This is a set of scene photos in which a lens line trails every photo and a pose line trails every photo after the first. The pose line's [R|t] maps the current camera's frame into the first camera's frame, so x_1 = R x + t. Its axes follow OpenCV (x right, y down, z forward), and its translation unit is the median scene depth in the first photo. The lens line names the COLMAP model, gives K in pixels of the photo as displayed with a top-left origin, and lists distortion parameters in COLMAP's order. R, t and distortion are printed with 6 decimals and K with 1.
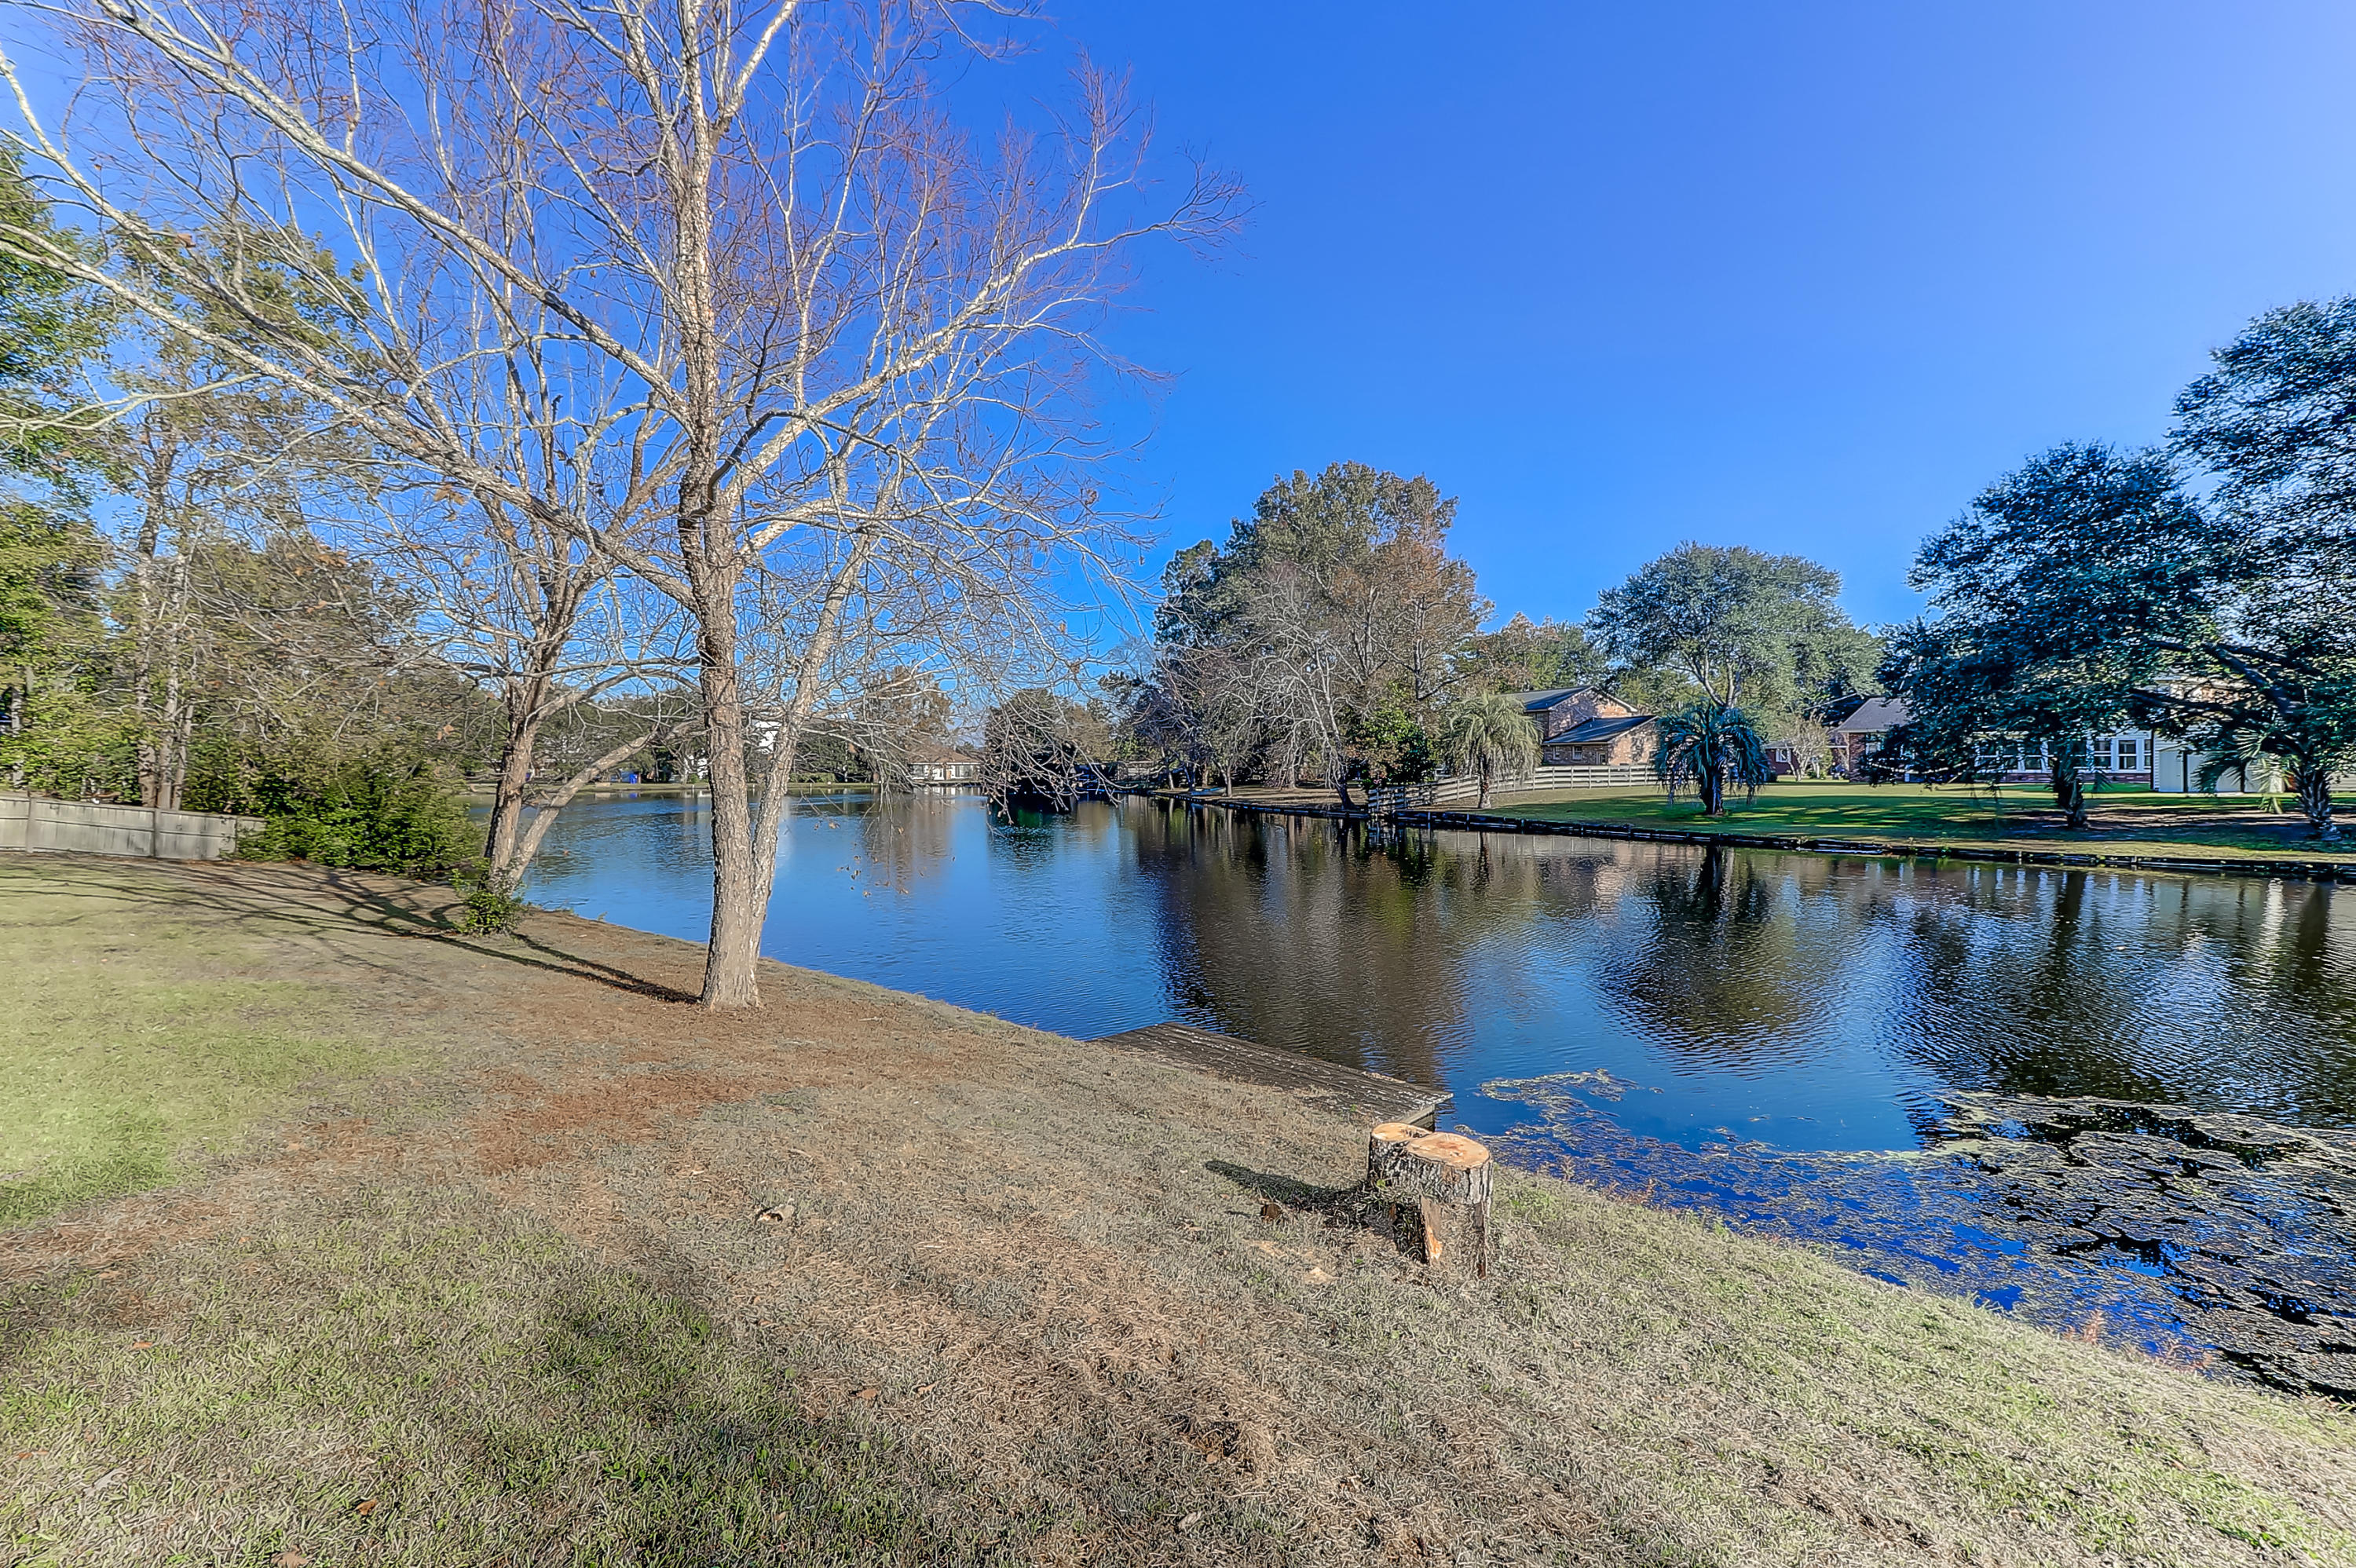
lens RADIAL K [[1084.4, 0, 1185.6], [0, 1084.4, 774.8], [0, 0, 1]] dist [0.035028, -0.002210]
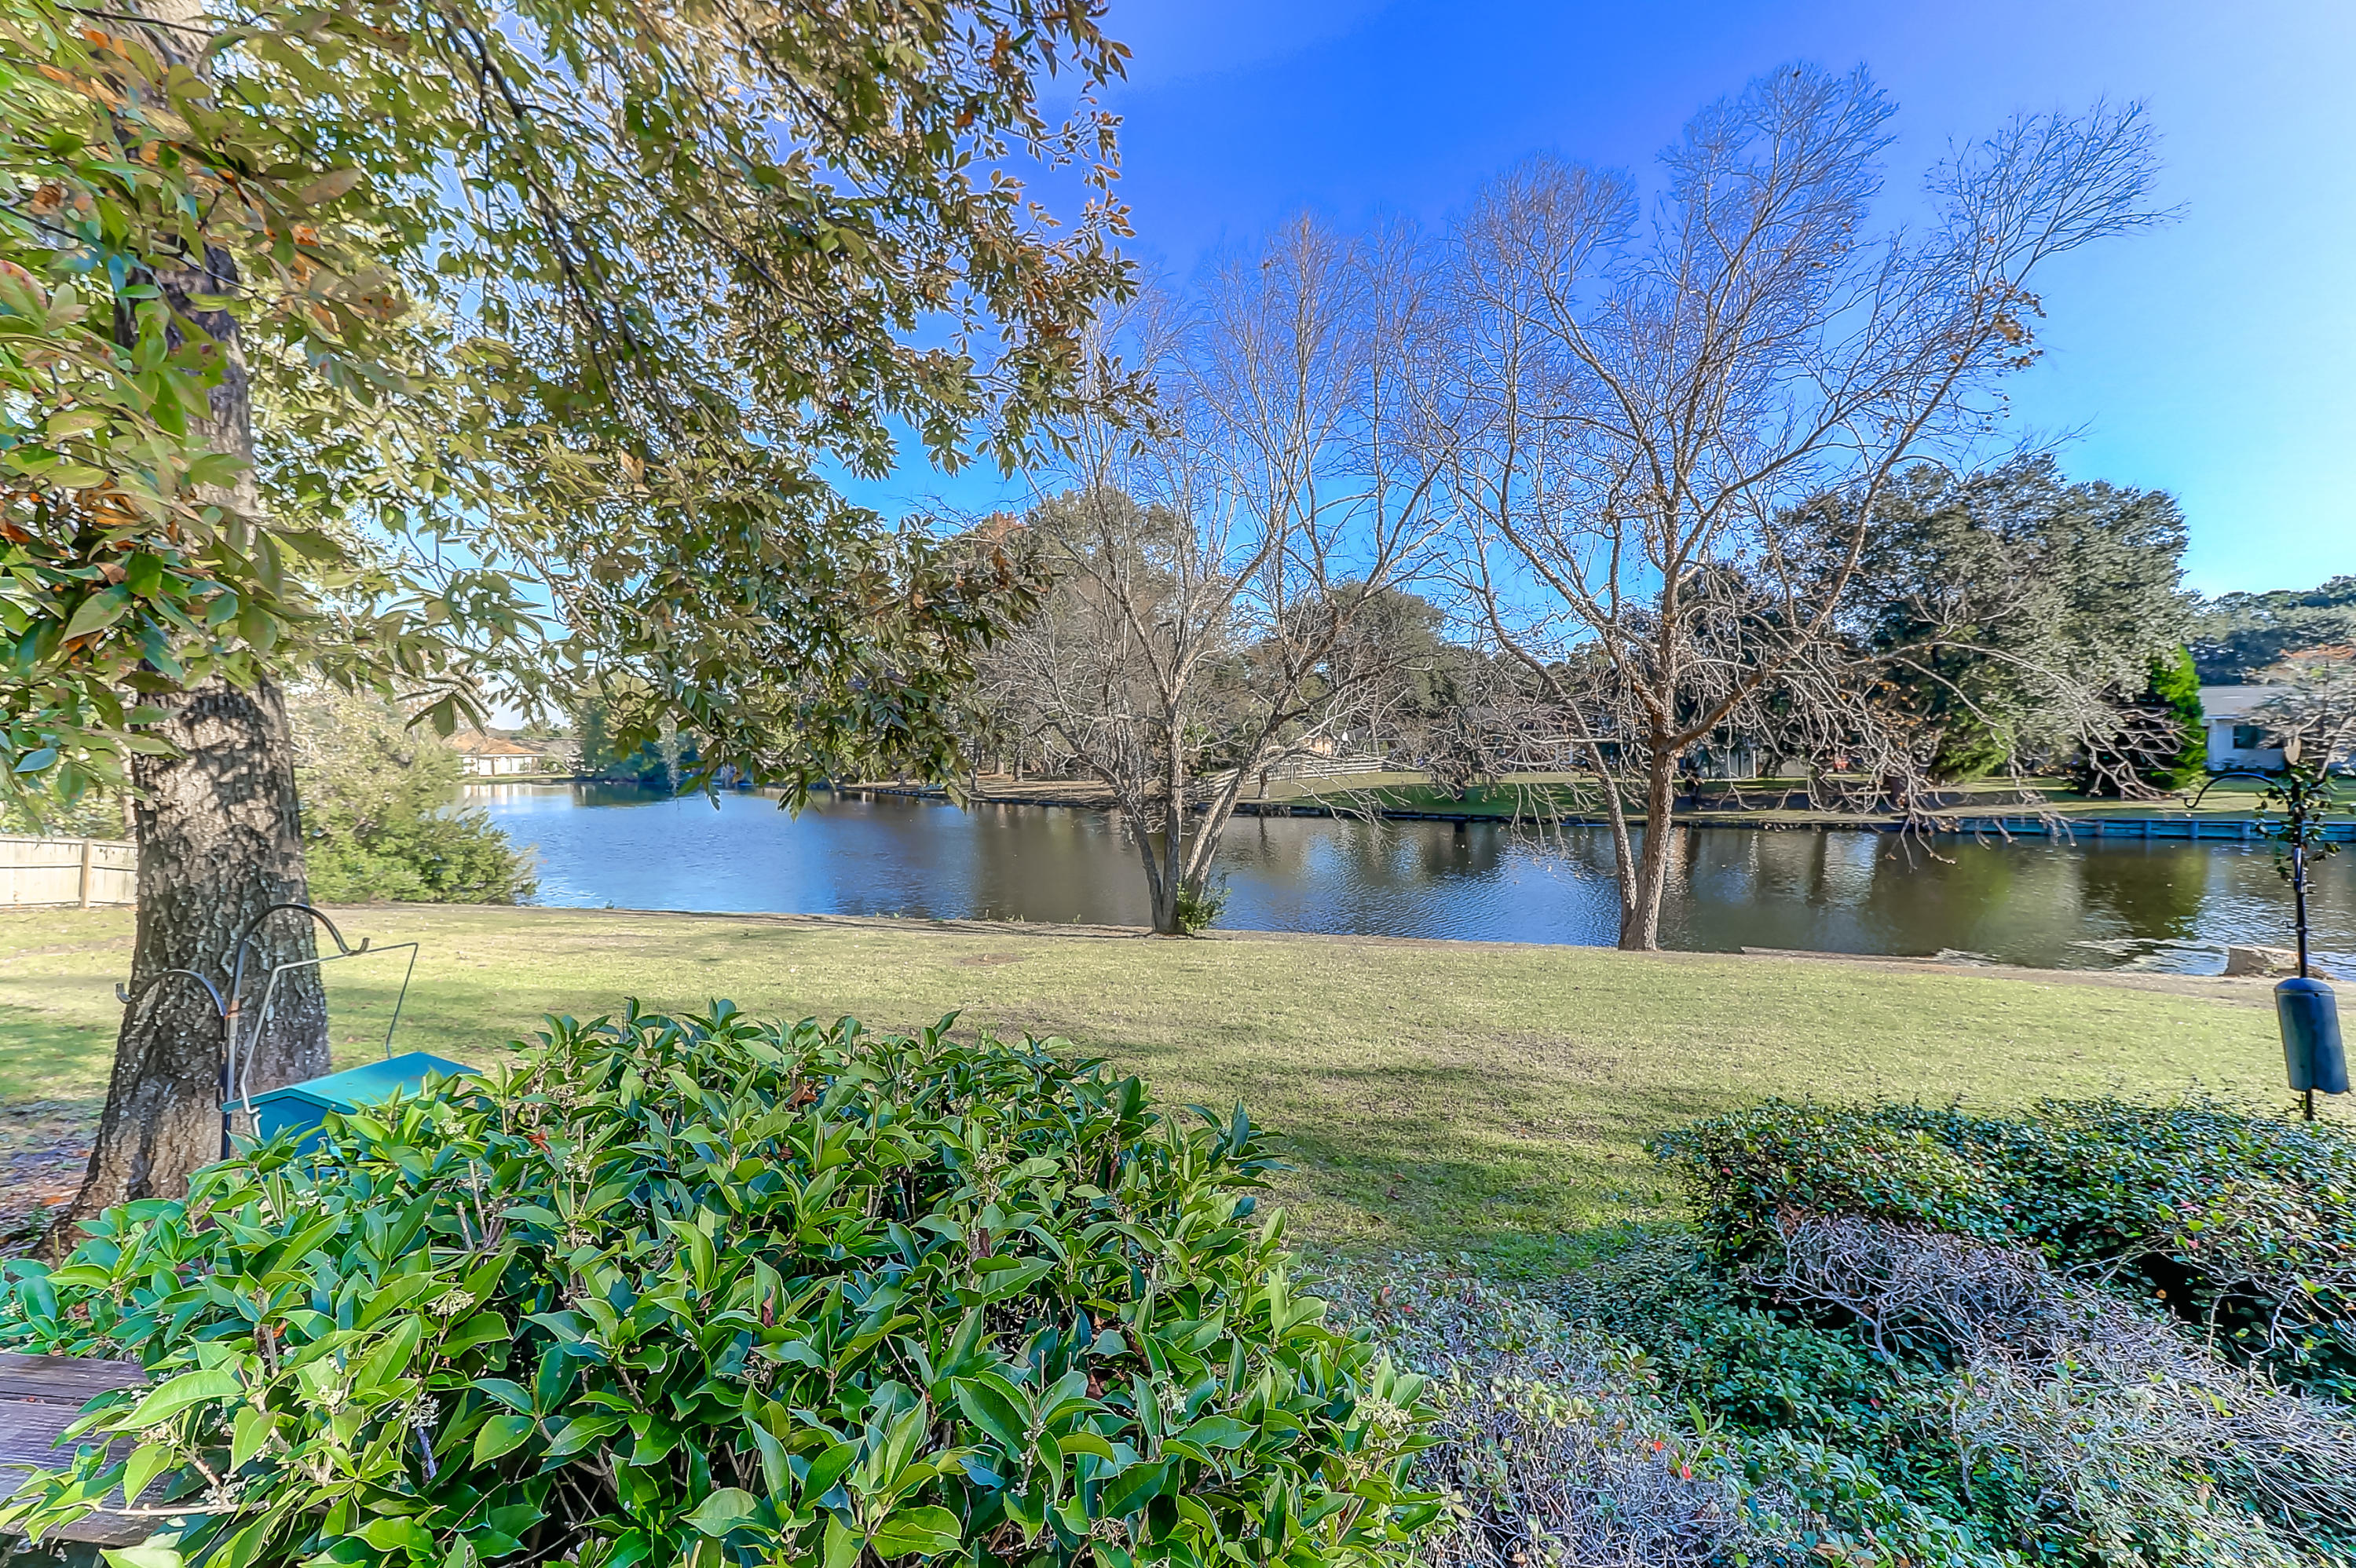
lens RADIAL K [[1084.4, 0, 1188.3], [0, 1084.4, 779.3], [0, 0, 1]] dist [0.035028, -0.002210]
pose [[0.895302, -0.017577, 0.445113, -0.425298], [0.008629, 0.999718, 0.022122, -0.021798], [-0.445377, -0.015965, 0.895201, -0.032815]]
